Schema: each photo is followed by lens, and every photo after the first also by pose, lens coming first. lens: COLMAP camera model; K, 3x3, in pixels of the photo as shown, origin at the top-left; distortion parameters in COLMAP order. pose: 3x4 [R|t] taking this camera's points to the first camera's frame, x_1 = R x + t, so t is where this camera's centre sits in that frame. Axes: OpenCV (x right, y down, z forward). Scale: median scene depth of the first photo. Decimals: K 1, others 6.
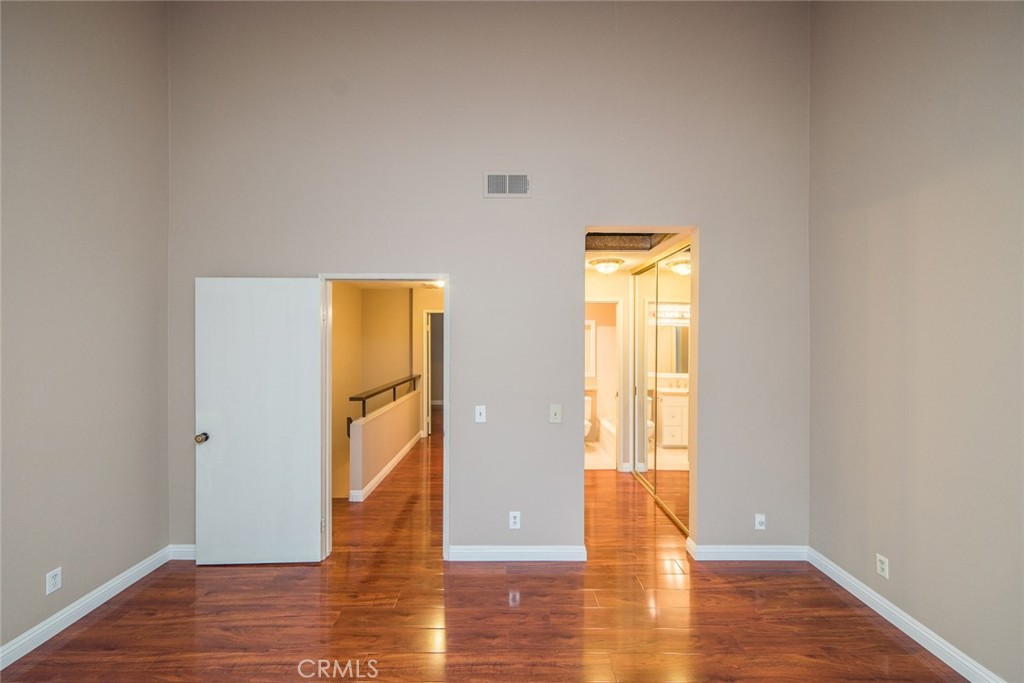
lens RADIAL K [[397.1, 0, 498.0], [0, 397.1, 334.3], [0, 0, 1]] dist [0.003009, -0.000064]
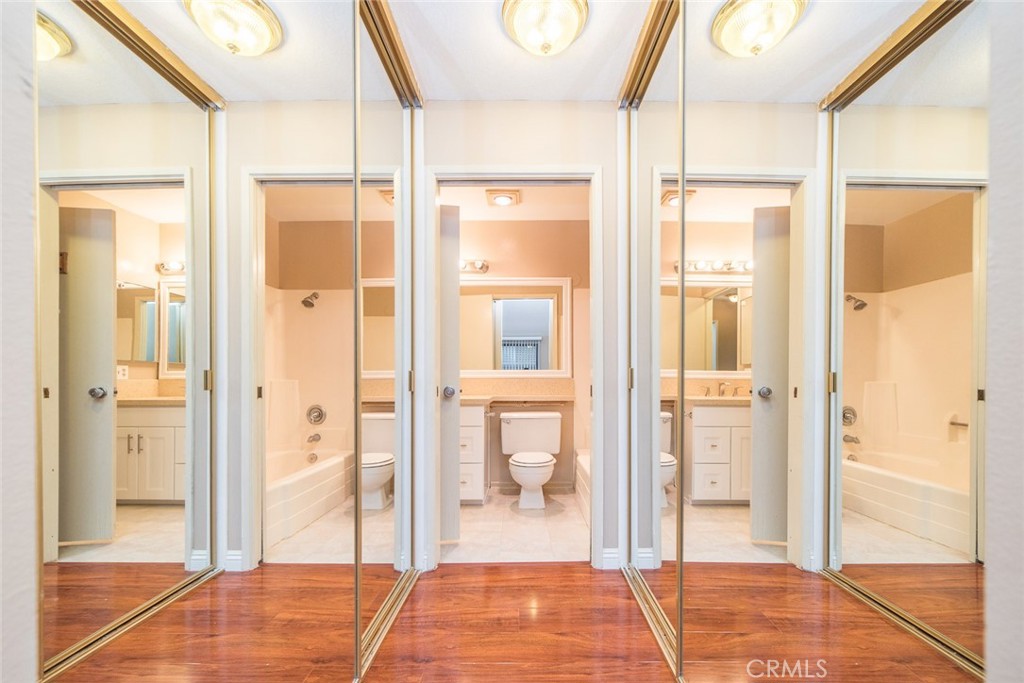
lens RADIAL K [[397.1, 0, 518.6], [0, 397.1, 384.0], [0, 0, 1]] dist [0.003009, -0.000064]
pose [[0.999970, -0.003970, -0.006718, 0.360399], [0.004076, 0.999867, 0.015802, 0.221990], [0.006654, -0.015829, 0.999853, 0.911264]]
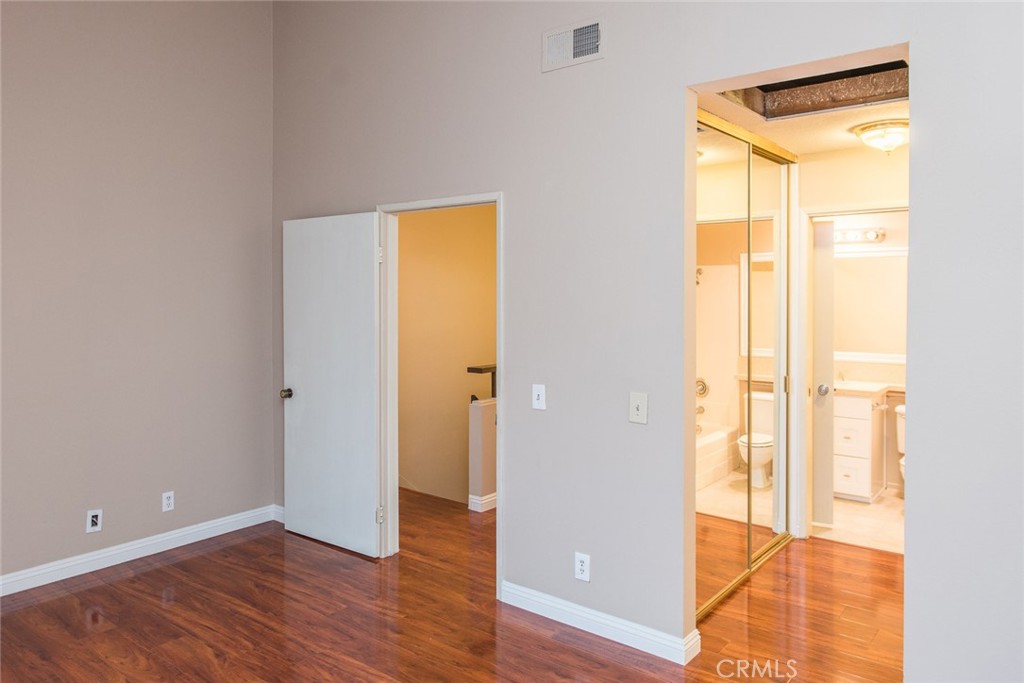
lens RADIAL K [[715.8, 0, 497.9], [0, 715.8, 289.0], [0, 0, 1]] dist [-0.000078, -0.007752]
pose [[0.773940, -0.004345, -0.633244, 0.661323], [0.010143, 0.999933, 0.005536, 0.011035], [0.633178, -0.010707, 0.773933, 0.023445]]
